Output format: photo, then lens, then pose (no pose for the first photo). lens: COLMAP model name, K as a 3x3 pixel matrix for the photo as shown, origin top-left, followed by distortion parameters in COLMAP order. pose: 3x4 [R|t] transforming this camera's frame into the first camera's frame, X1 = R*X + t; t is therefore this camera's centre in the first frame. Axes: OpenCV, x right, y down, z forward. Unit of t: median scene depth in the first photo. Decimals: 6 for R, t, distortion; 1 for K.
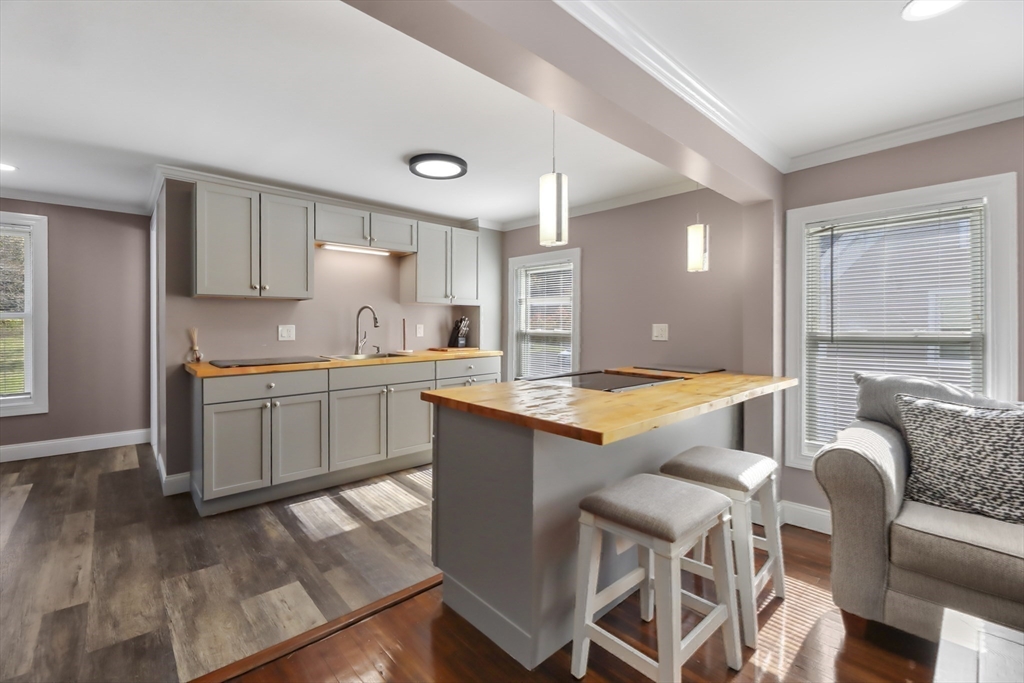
lens RADIAL K [[441.7, 0, 483.2], [0, 441.7, 318.1], [0, 0, 1]] dist [-0.004597, -0.000654]
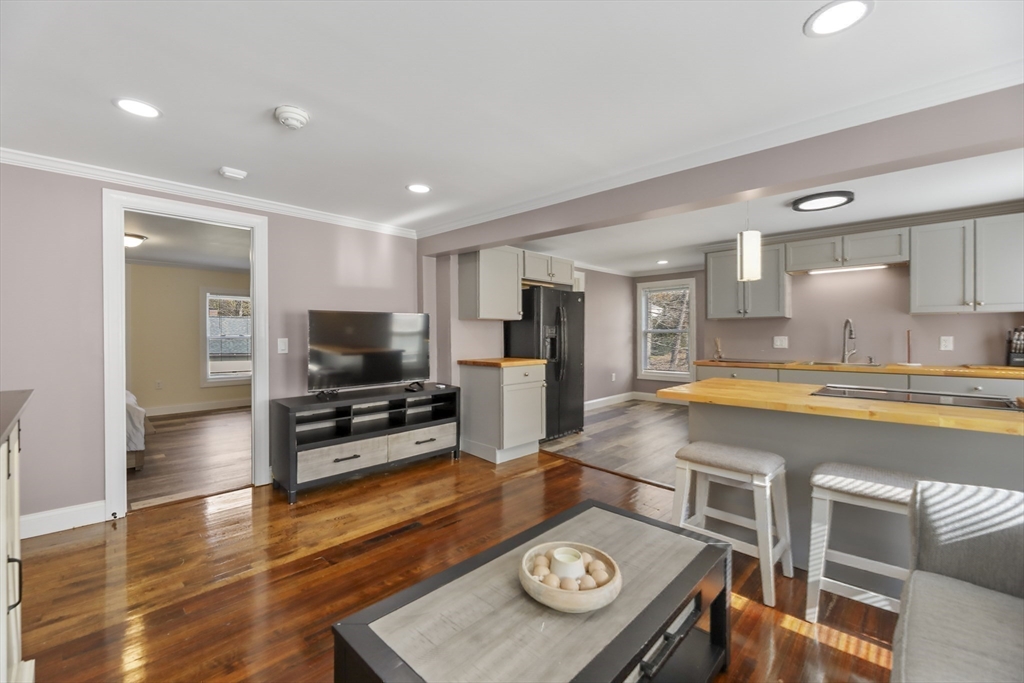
lens RADIAL K [[419.0, 0, 523.0], [0, 419.0, 337.3], [0, 0, 1]] dist [-0.000119, 0.000304]
pose [[0.103406, 0.004069, -0.994631, 0.863480], [0.012972, 0.999901, 0.005439, 0.000750], [0.994555, -0.013465, 0.103343, 0.102252]]
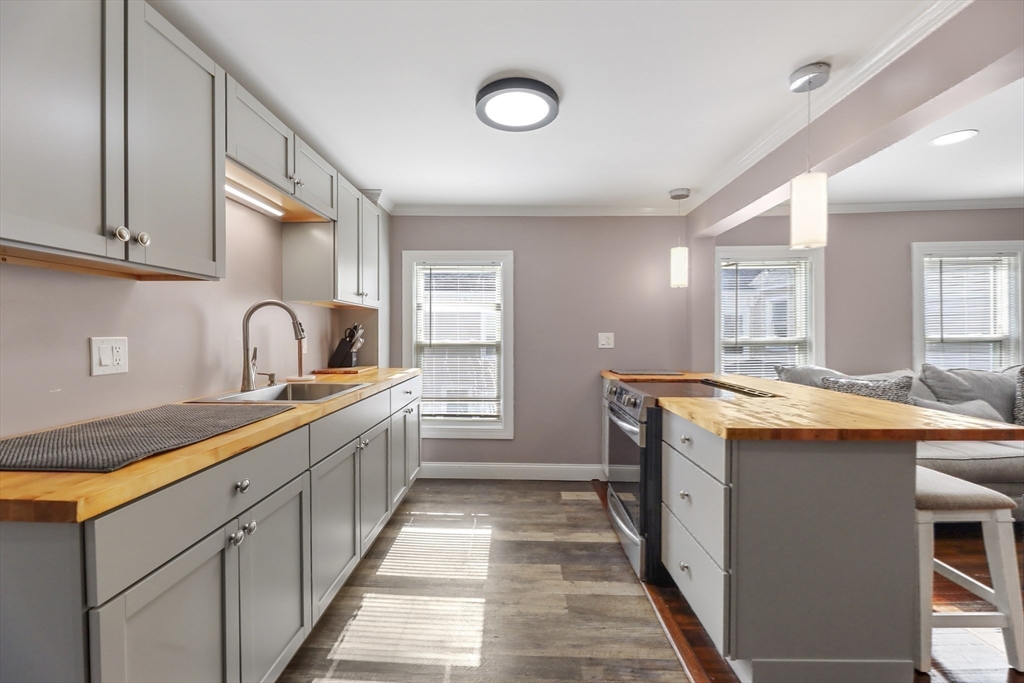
lens RADIAL K [[419.0, 0, 513.5], [0, 419.0, 334.4], [0, 0, 1]] dist [-0.000119, 0.000304]
pose [[0.664780, -0.003702, 0.747030, -0.567167], [-0.006079, 0.999928, 0.010365, 0.008246], [-0.747015, -0.011431, 0.664709, 0.530512]]
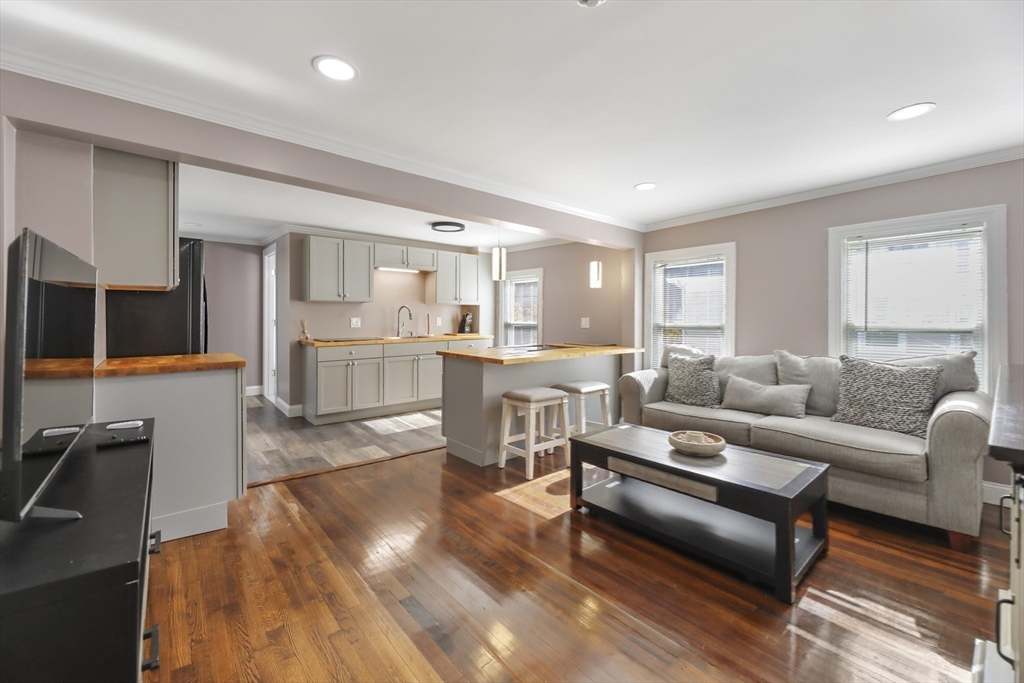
lens RADIAL K [[419.0, 0, 493.0], [0, 419.0, 318.2], [0, 0, 1]] dist [-0.000119, 0.000304]
pose [[0.999663, 0.003261, -0.025748, 0.110613], [-0.002848, 0.999867, 0.016064, -0.010335], [0.025797, -0.015986, 0.999539, -0.601273]]
